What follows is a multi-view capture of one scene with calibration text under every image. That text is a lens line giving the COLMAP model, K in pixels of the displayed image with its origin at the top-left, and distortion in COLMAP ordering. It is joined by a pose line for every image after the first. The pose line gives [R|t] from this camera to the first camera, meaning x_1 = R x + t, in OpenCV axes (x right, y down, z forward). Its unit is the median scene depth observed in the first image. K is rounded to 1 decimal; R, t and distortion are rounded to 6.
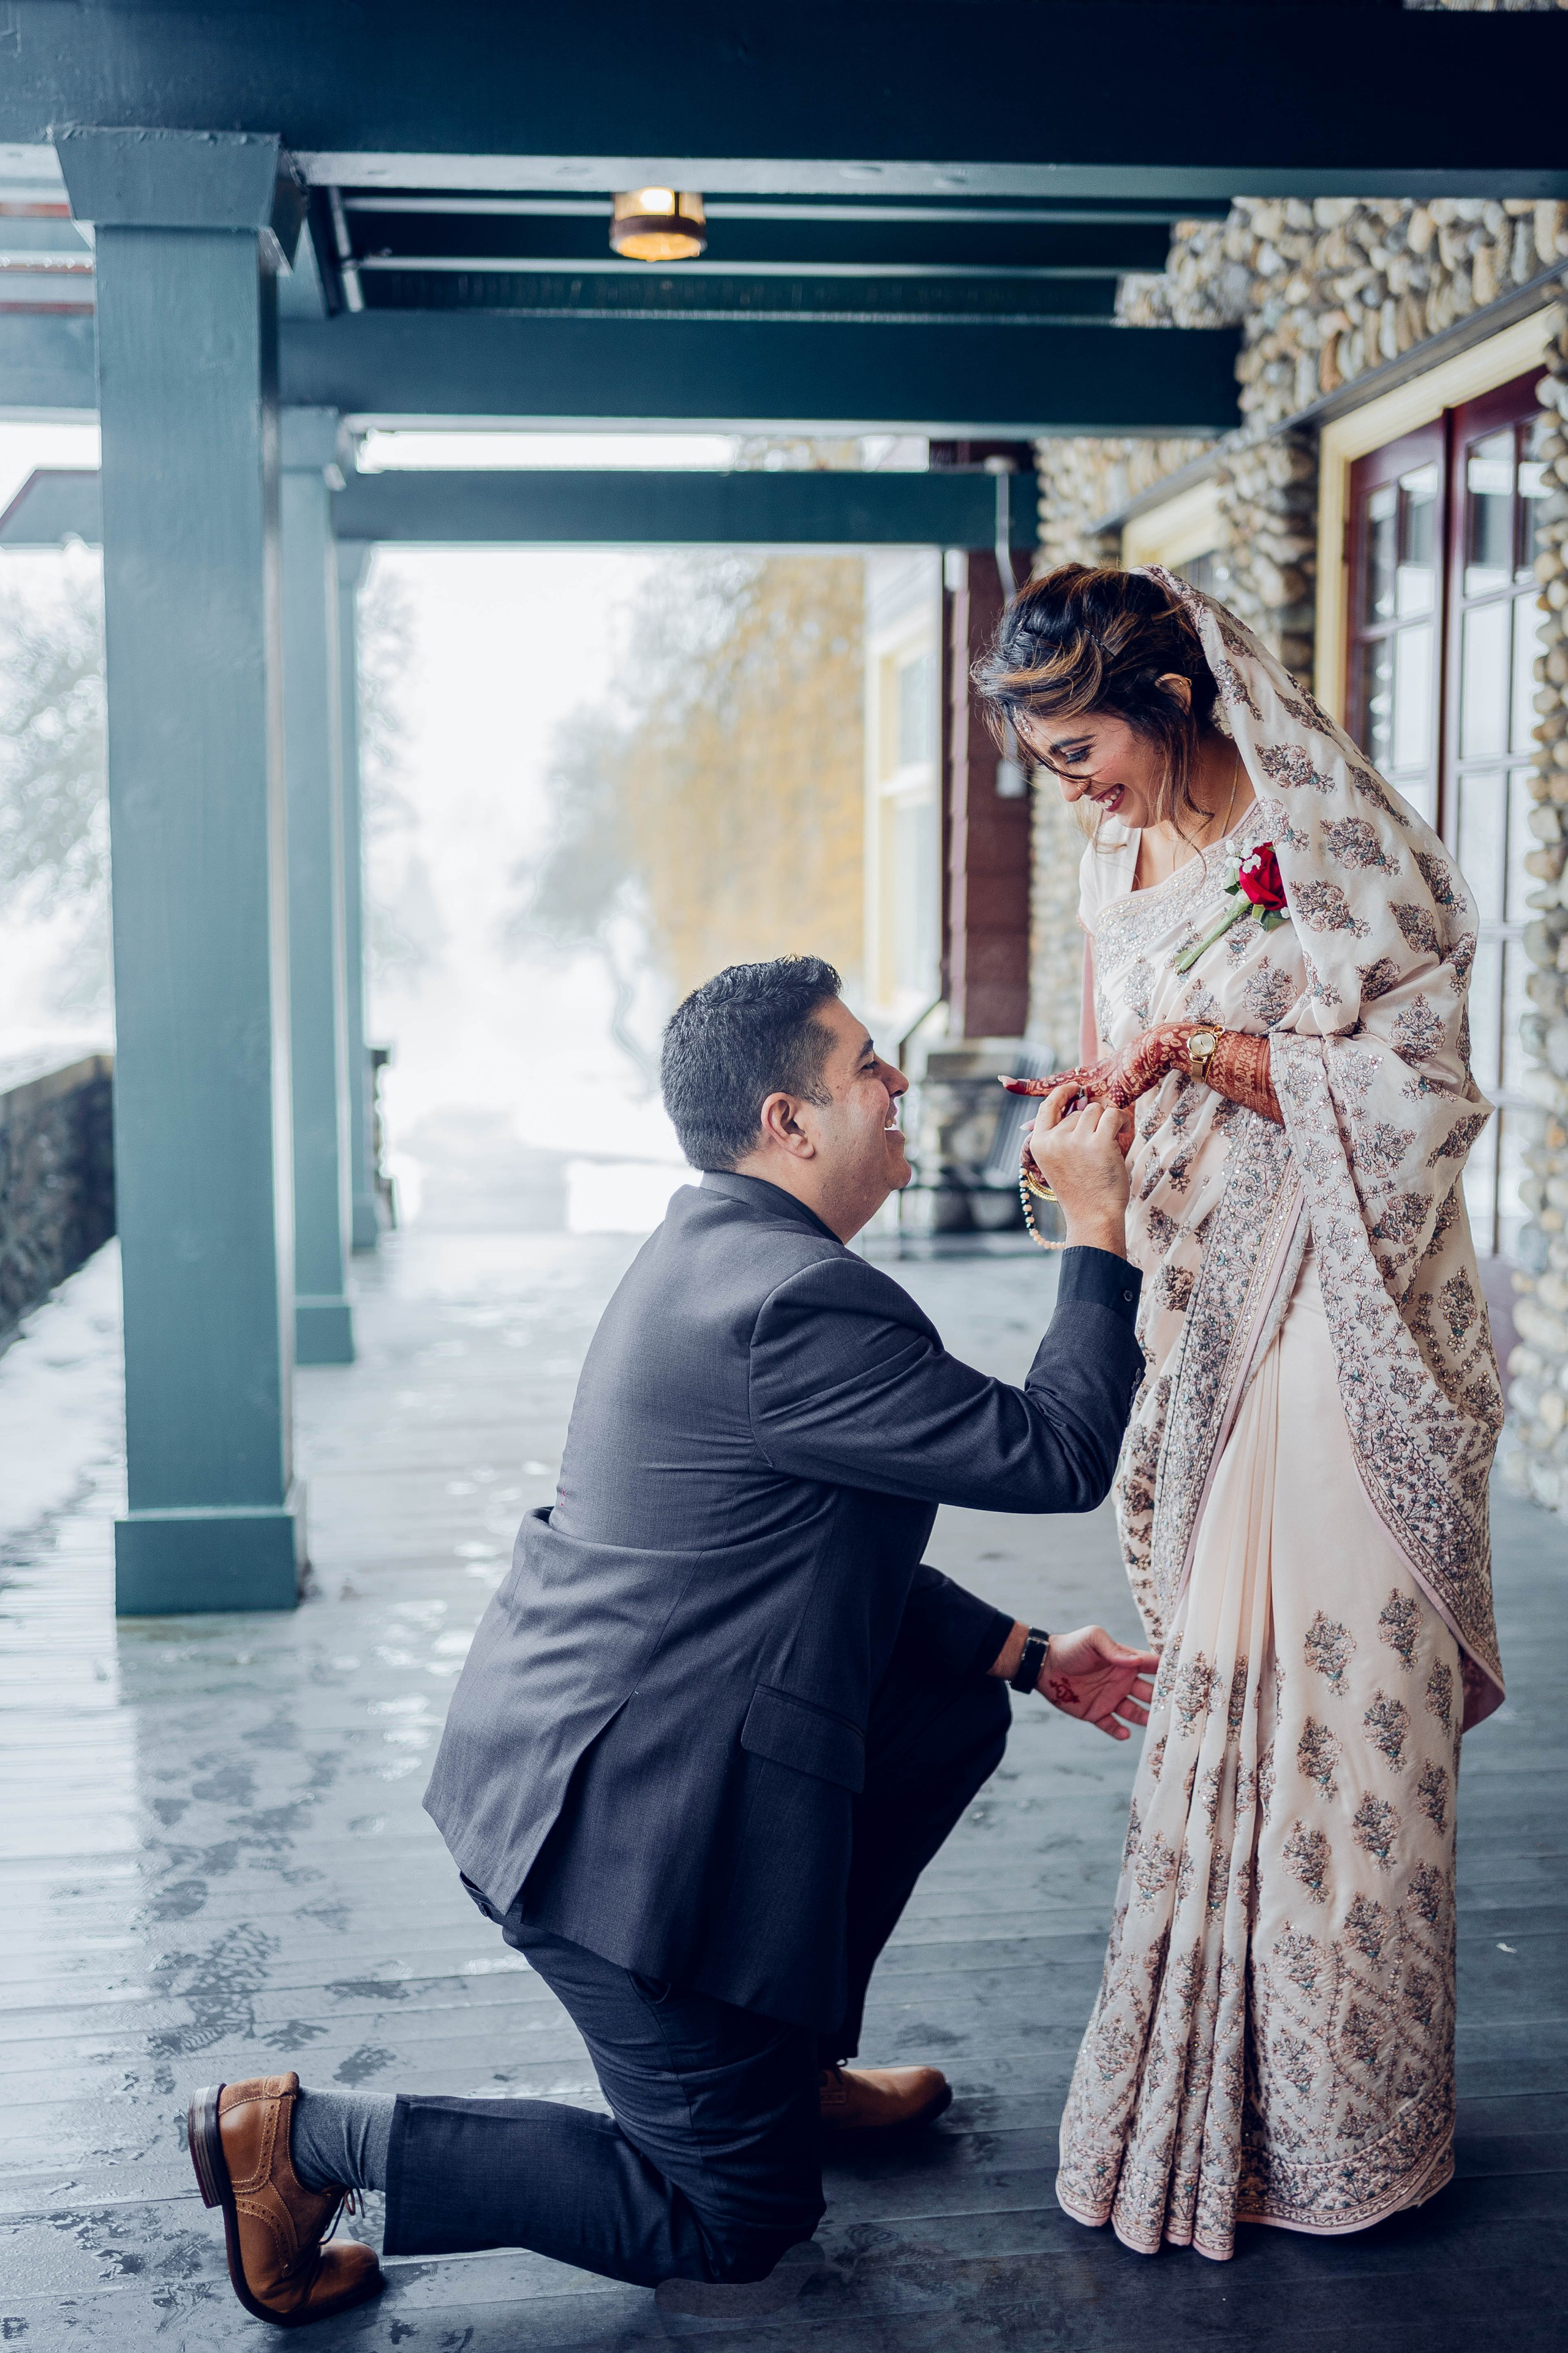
lens RADIAL K [[2492.5, 0, 784.0], [0, 2492.5, 1176.5], [0, 0, 1]] dist [-0.073674, 0.169393]
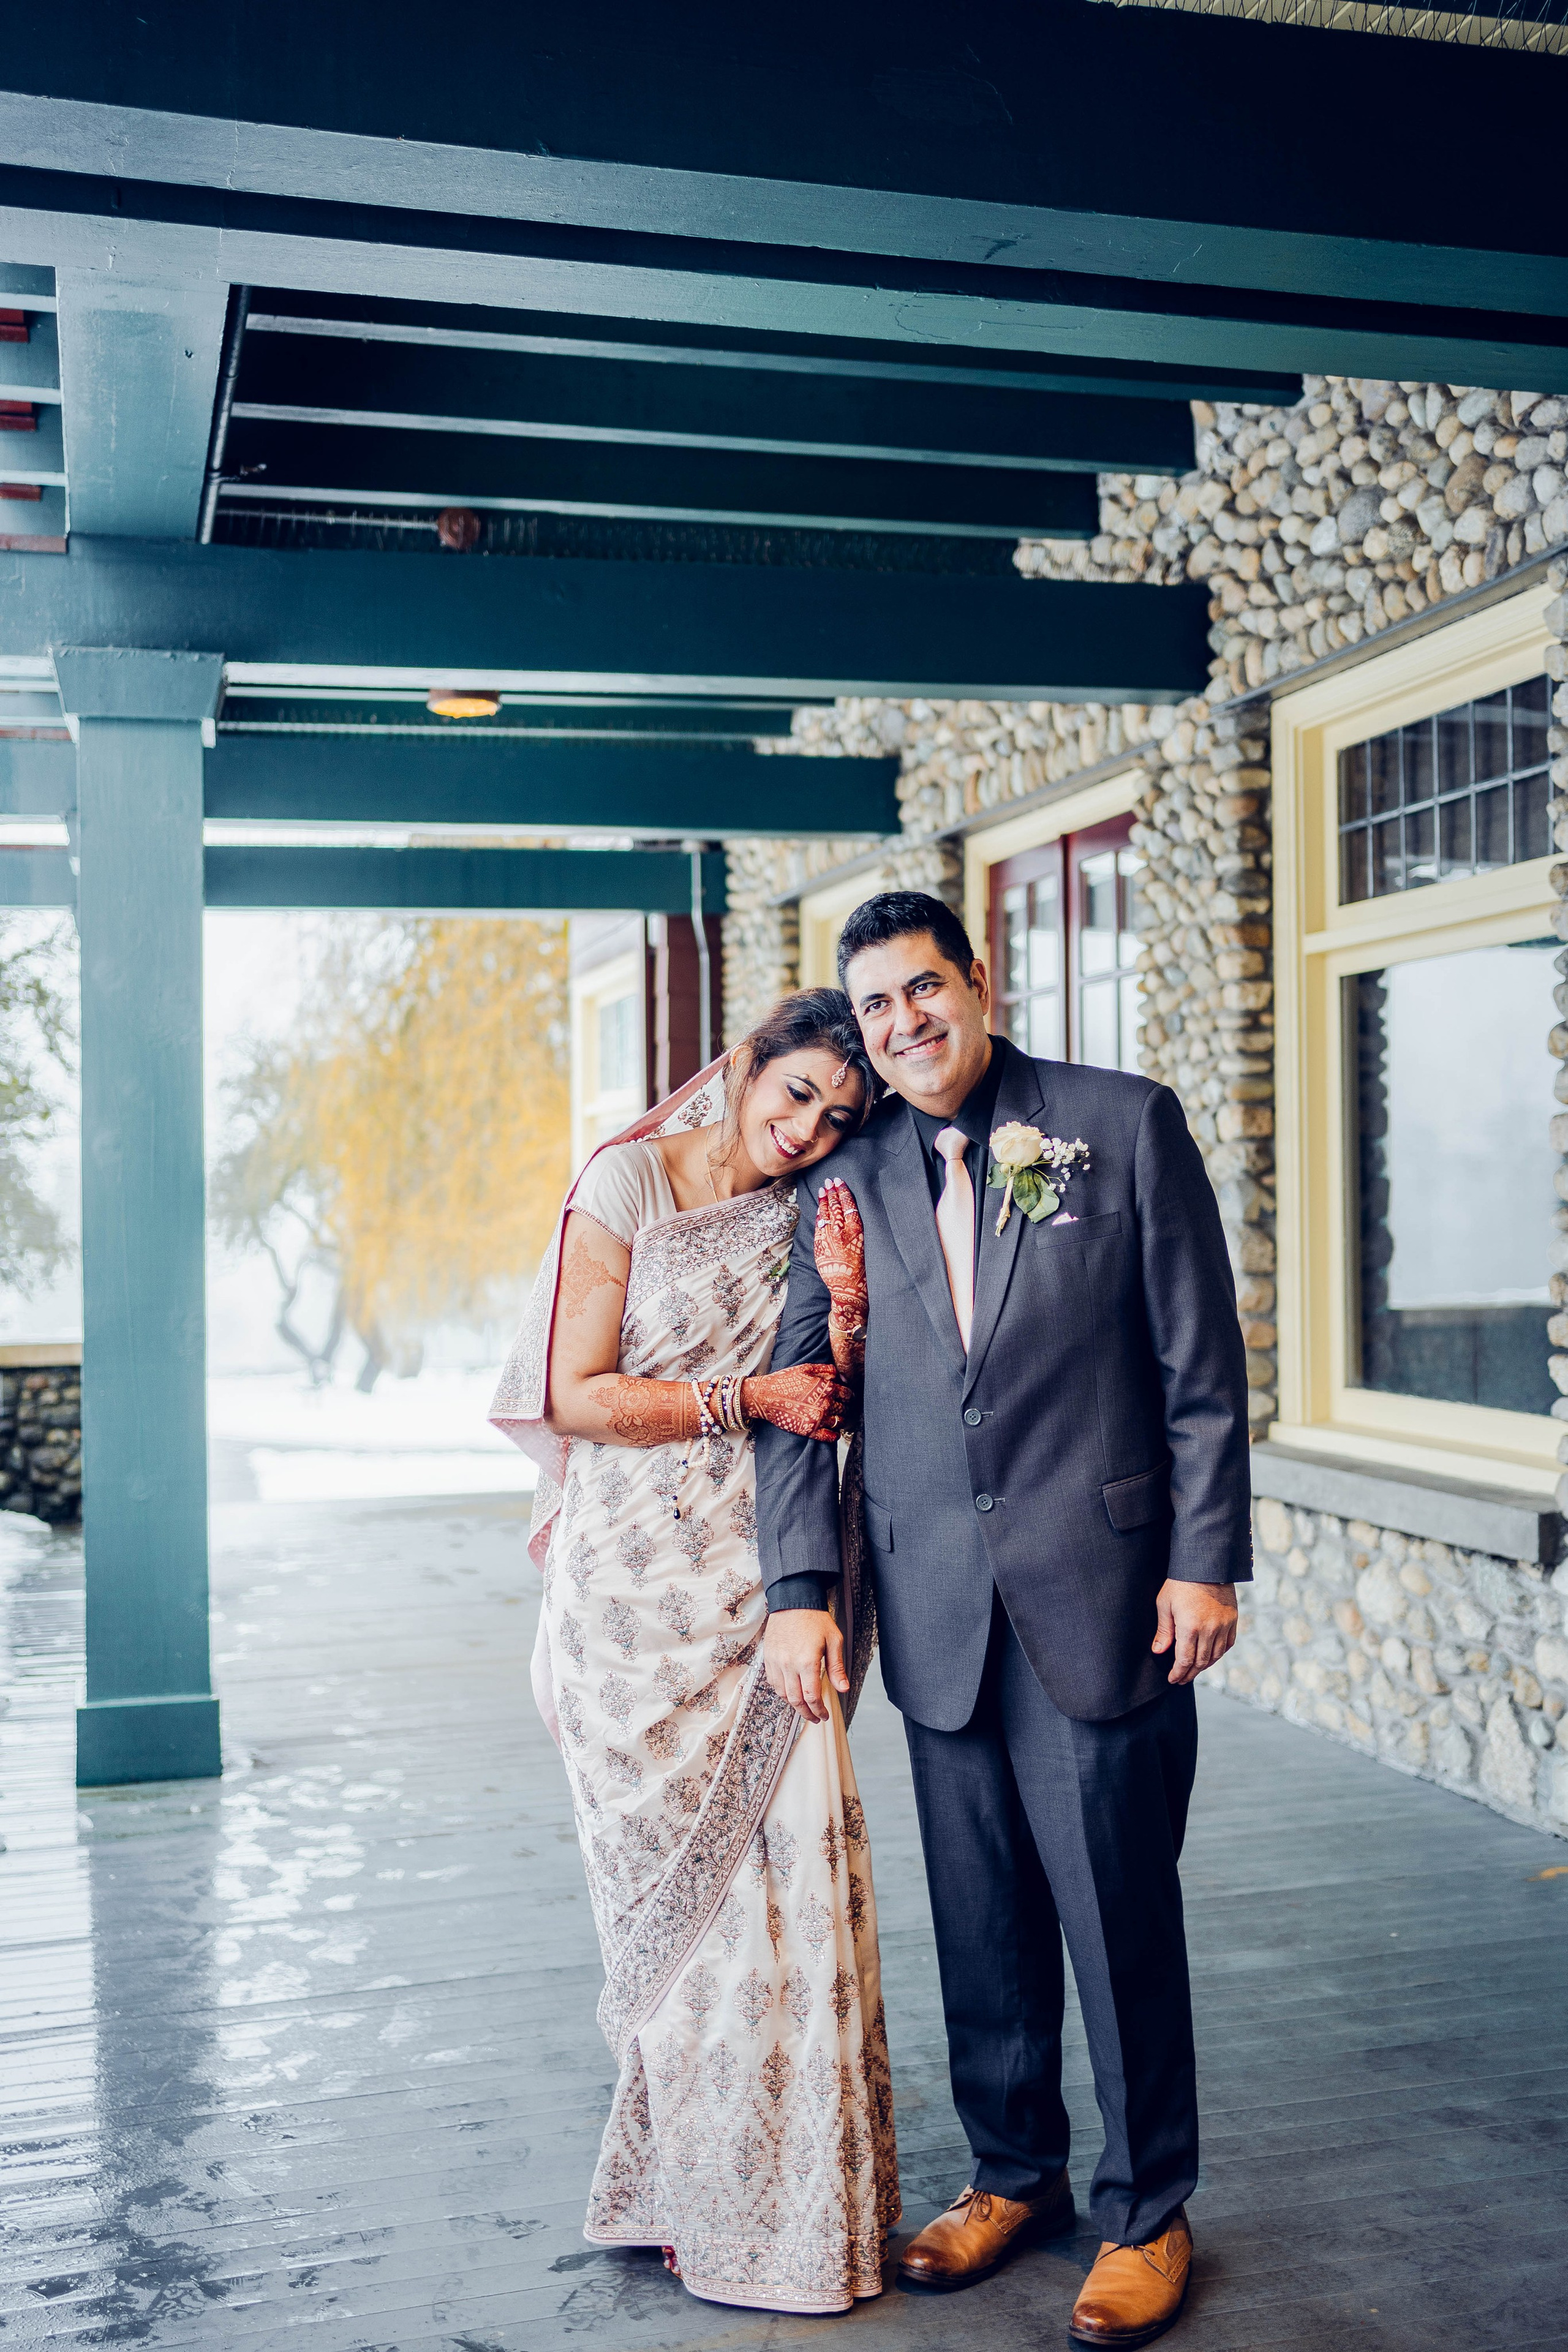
lens RADIAL K [[2385.2, 0, 786.6], [0, 2385.2, 1205.2], [0, 0, 1]] dist [-0.049036, 0.117330]
pose [[0.988783, -0.011476, 0.148917, -0.066606], [0.027330, 0.994112, -0.104859, 0.015007], [-0.146837, 0.107752, 0.983274, -0.198475]]
